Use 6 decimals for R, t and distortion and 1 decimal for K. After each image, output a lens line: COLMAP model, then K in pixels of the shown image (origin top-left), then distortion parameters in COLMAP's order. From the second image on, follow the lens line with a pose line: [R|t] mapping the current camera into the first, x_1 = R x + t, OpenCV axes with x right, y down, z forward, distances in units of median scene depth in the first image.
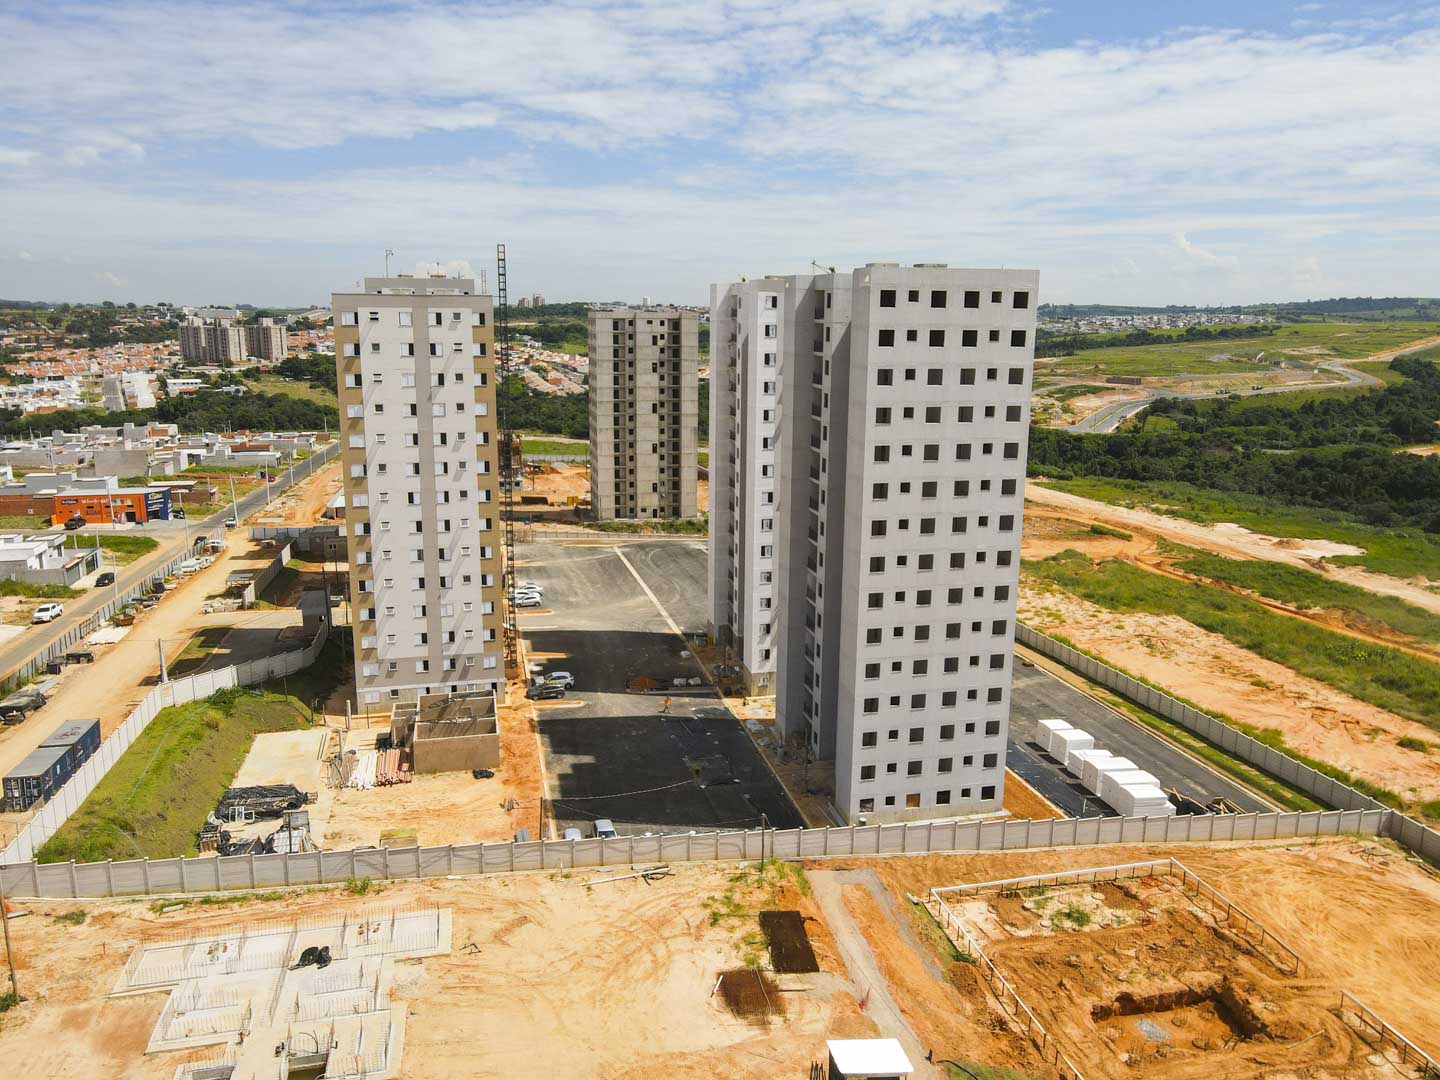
lens RADIAL K [[1059.8, 0, 722.8], [0, 1059.8, 518.3], [0, 0, 1]] dist [0.010141, 0.004756]
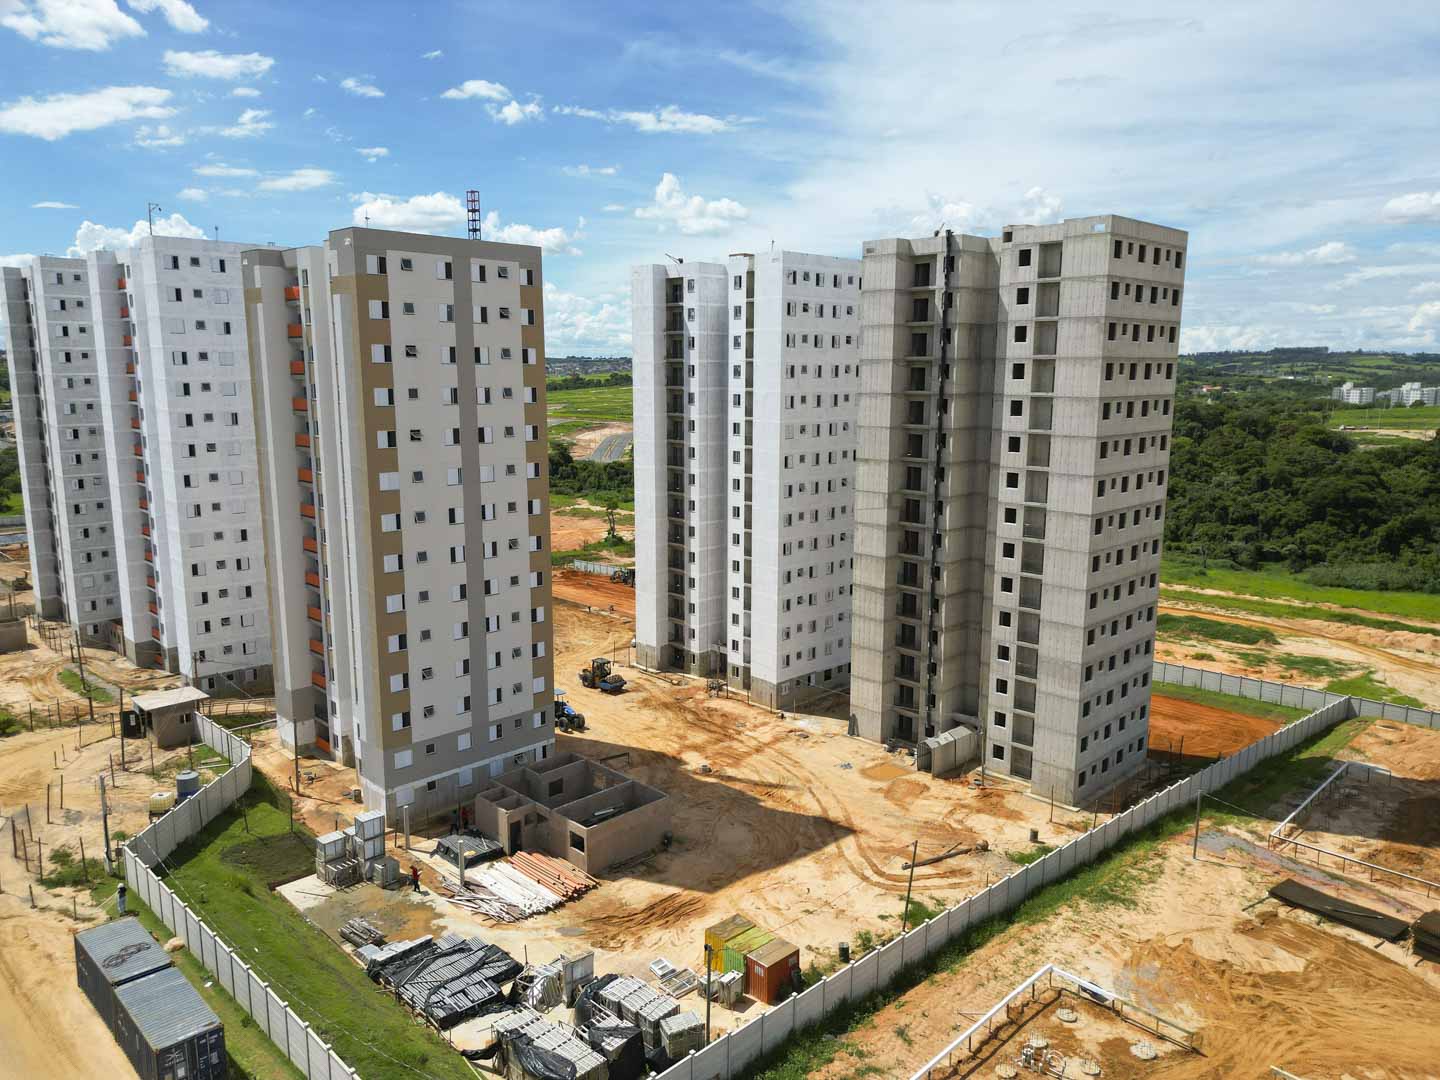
lens RADIAL K [[1007.6, 0, 721.4], [0, 1007.6, 530.9], [0, 0, 1]] dist [0.068384, -0.063802]
pose [[0.854917, -0.086235, 0.511547, -0.436195], [0.100254, 0.994962, 0.000179, 0.008960], [-0.508985, 0.051131, 0.859255, 0.261555]]
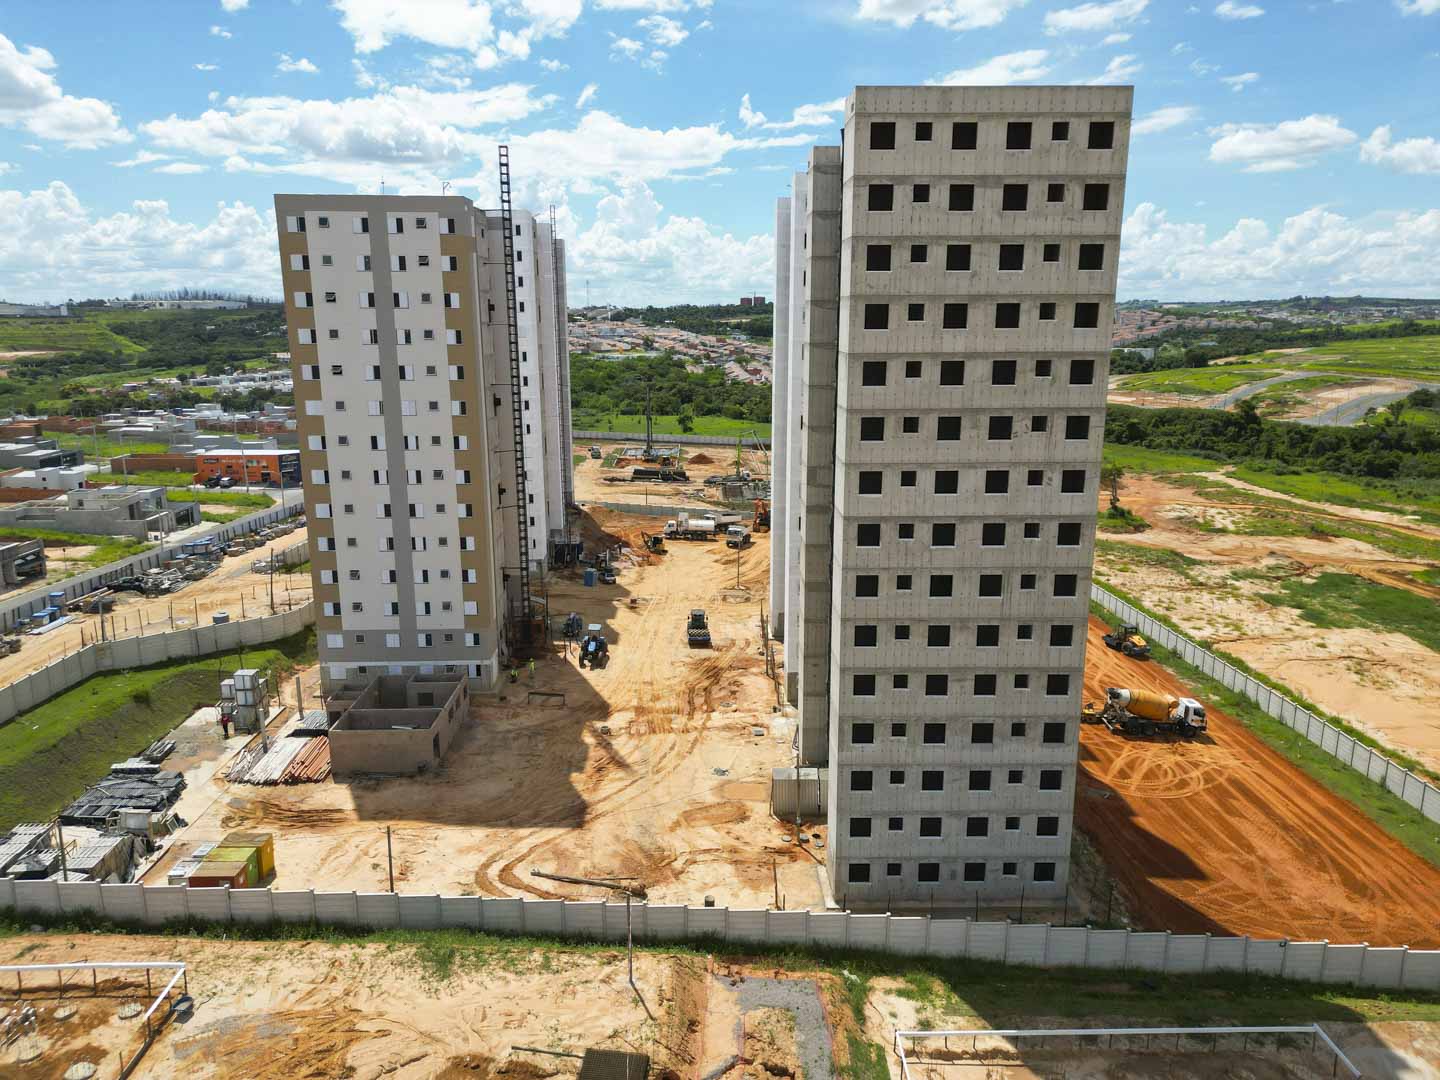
lens RADIAL K [[1007.6, 0, 724.1], [0, 1007.6, 532.4], [0, 0, 1]] dist [0.068384, -0.063802]
pose [[0.977855, 0.038263, -0.205757, 0.130434], [-0.033732, 0.999106, 0.025485, 0.019863], [0.206548, -0.017980, 0.978271, 0.230673]]
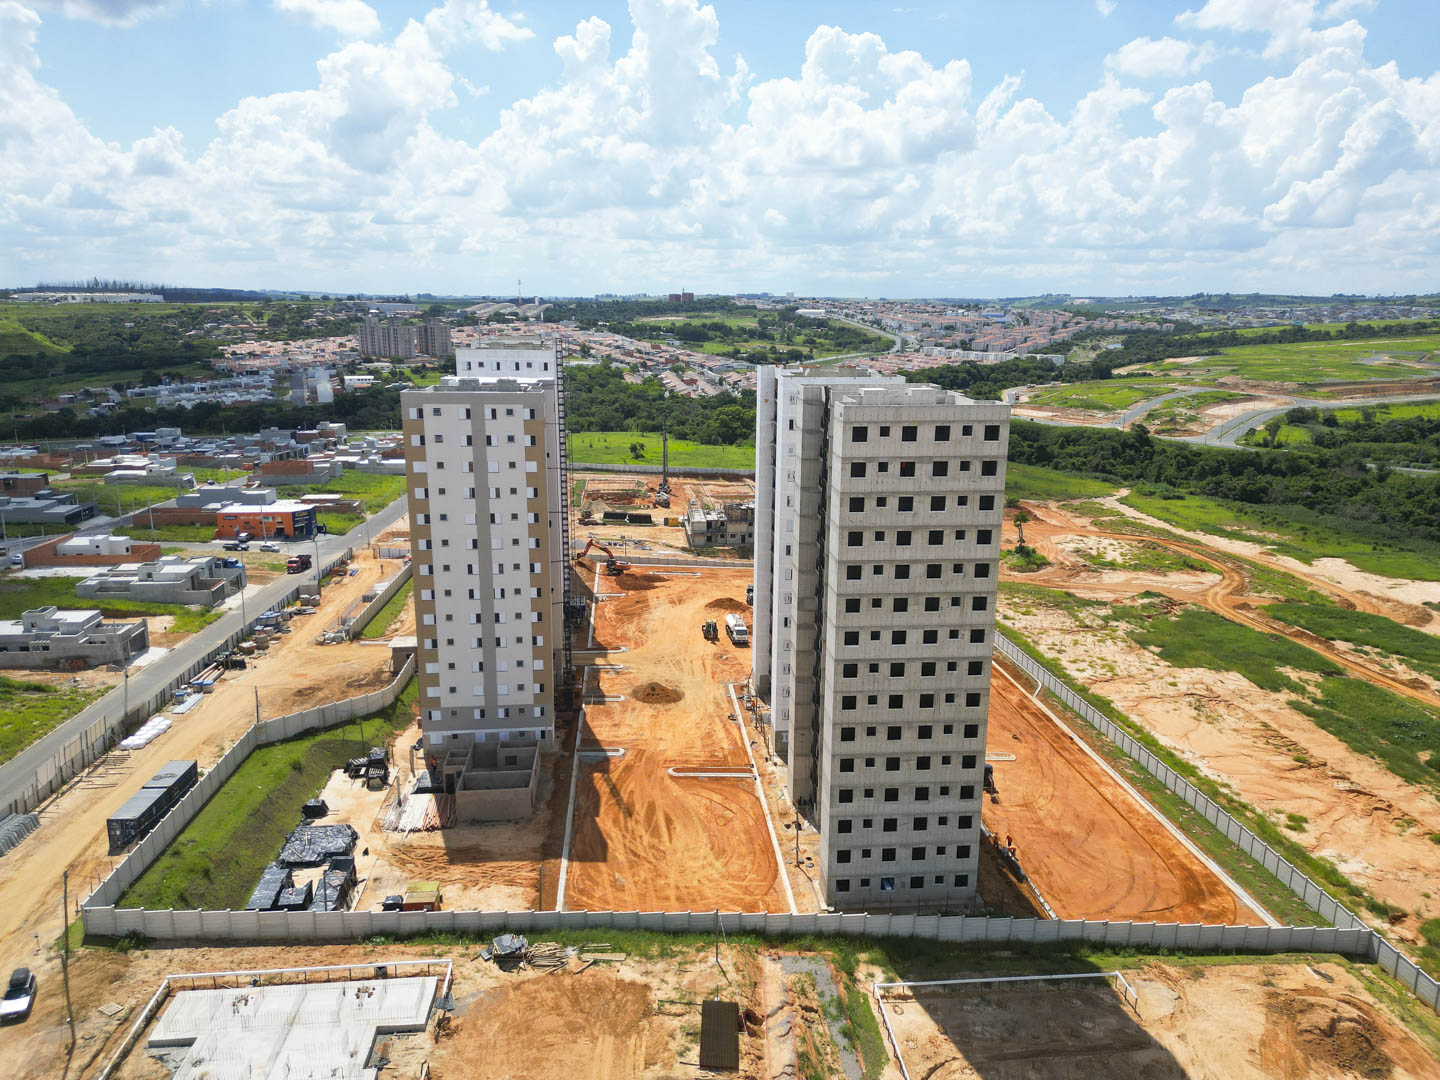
lens RADIAL K [[1007.6, 0, 725.0], [0, 1007.6, 526.4], [0, 0, 1]] dist [0.068384, -0.063802]
pose [[0.990554, 0.032791, -0.133147, 0.104133], [-0.029085, 0.999136, 0.029682, -0.092078], [0.134006, -0.025529, 0.990652, -0.030689]]
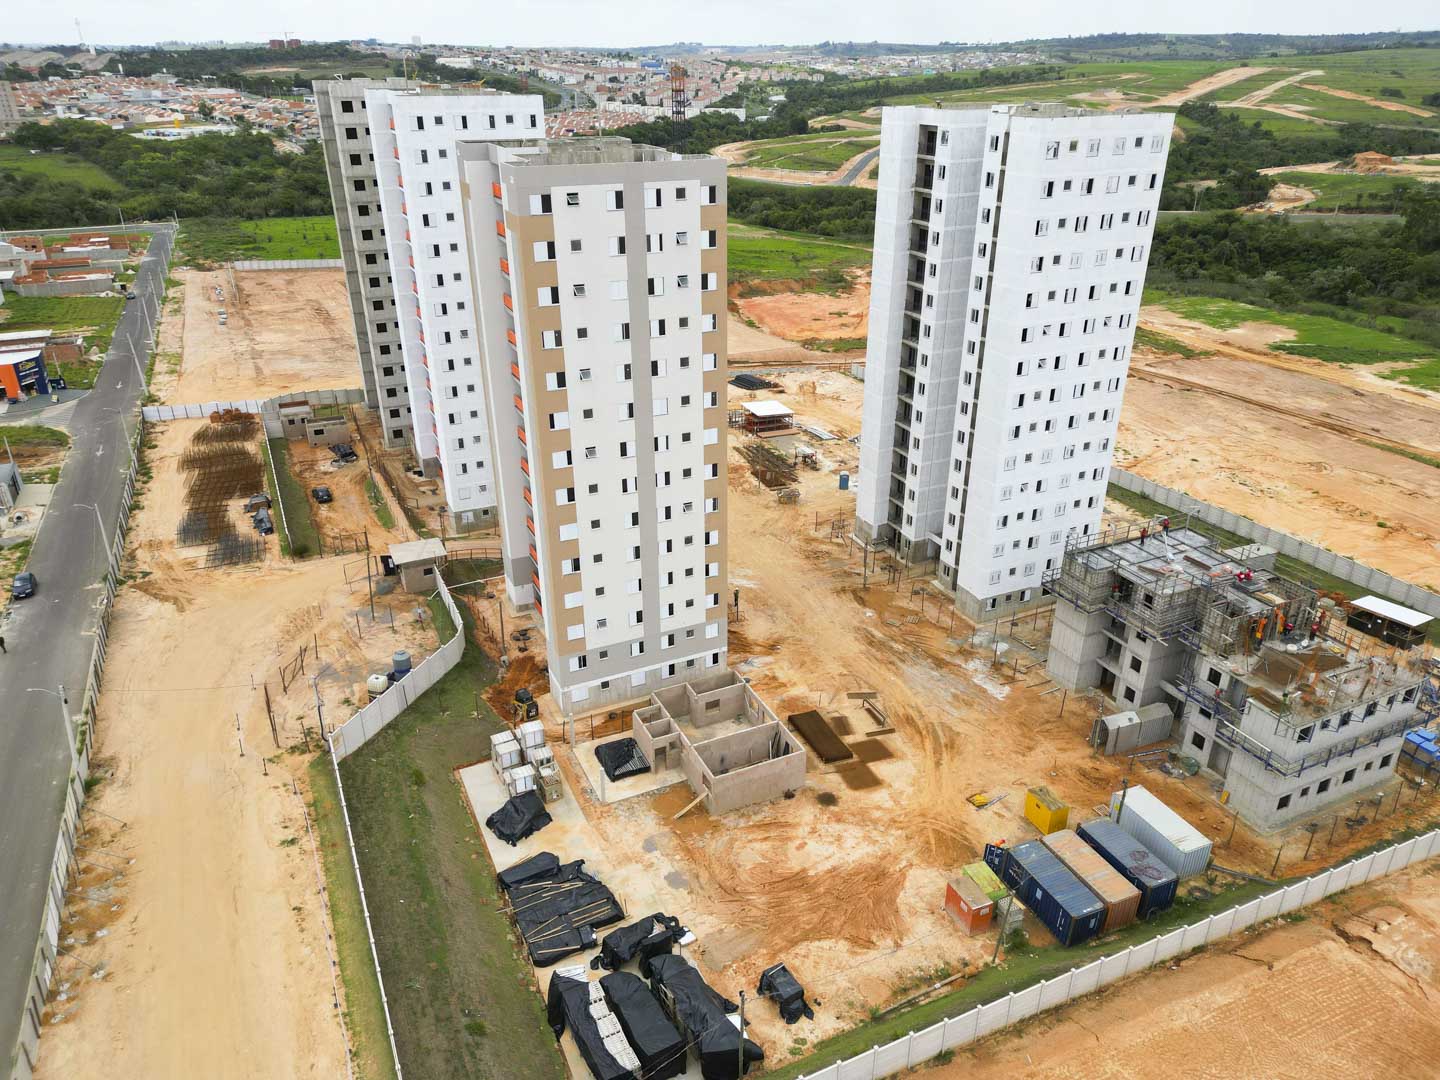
lens RADIAL K [[1007.6, 0, 726.2], [0, 1007.6, 536.6], [0, 0, 1]] dist [0.068384, -0.063802]
pose [[0.978136, -0.093510, 0.185760, -0.317730], [0.044017, 0.966063, 0.254528, -0.120503], [-0.203256, -0.240786, 0.949057, 0.259869]]
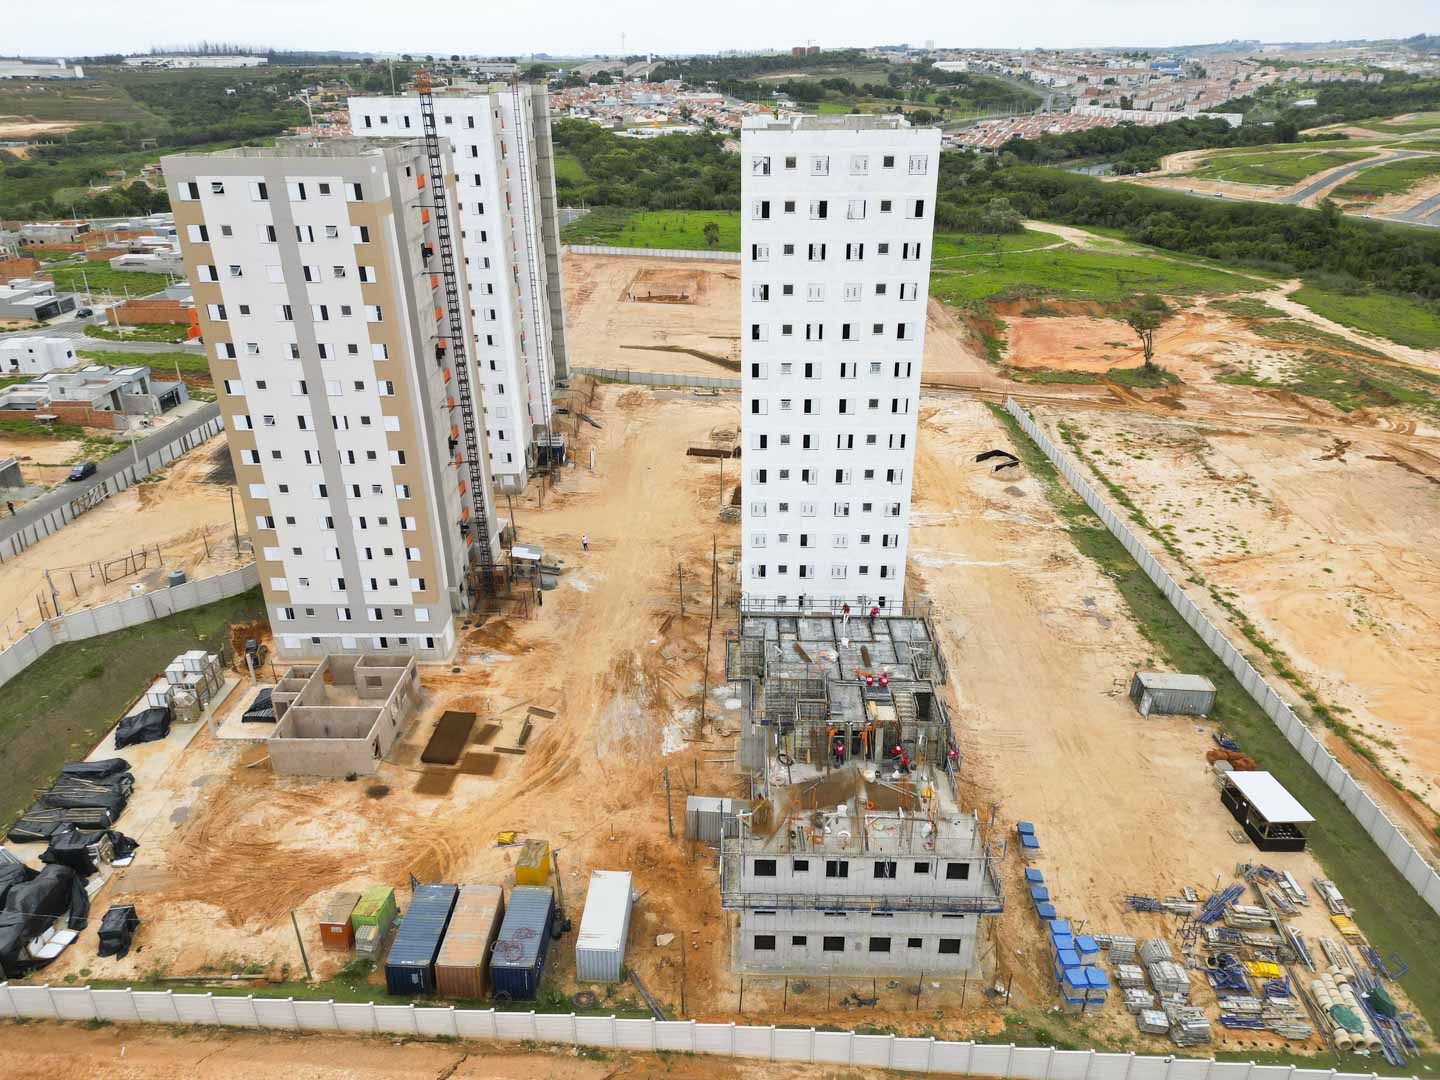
lens RADIAL K [[1007.6, 0, 727.2], [0, 1007.6, 536.9], [0, 0, 1]] dist [0.068384, -0.063802]
pose [[0.967301, 0.097212, -0.234263, 0.181402], [-0.036553, 0.967422, 0.250518, -0.123410], [0.250984, -0.233763, 0.939341, 0.295478]]
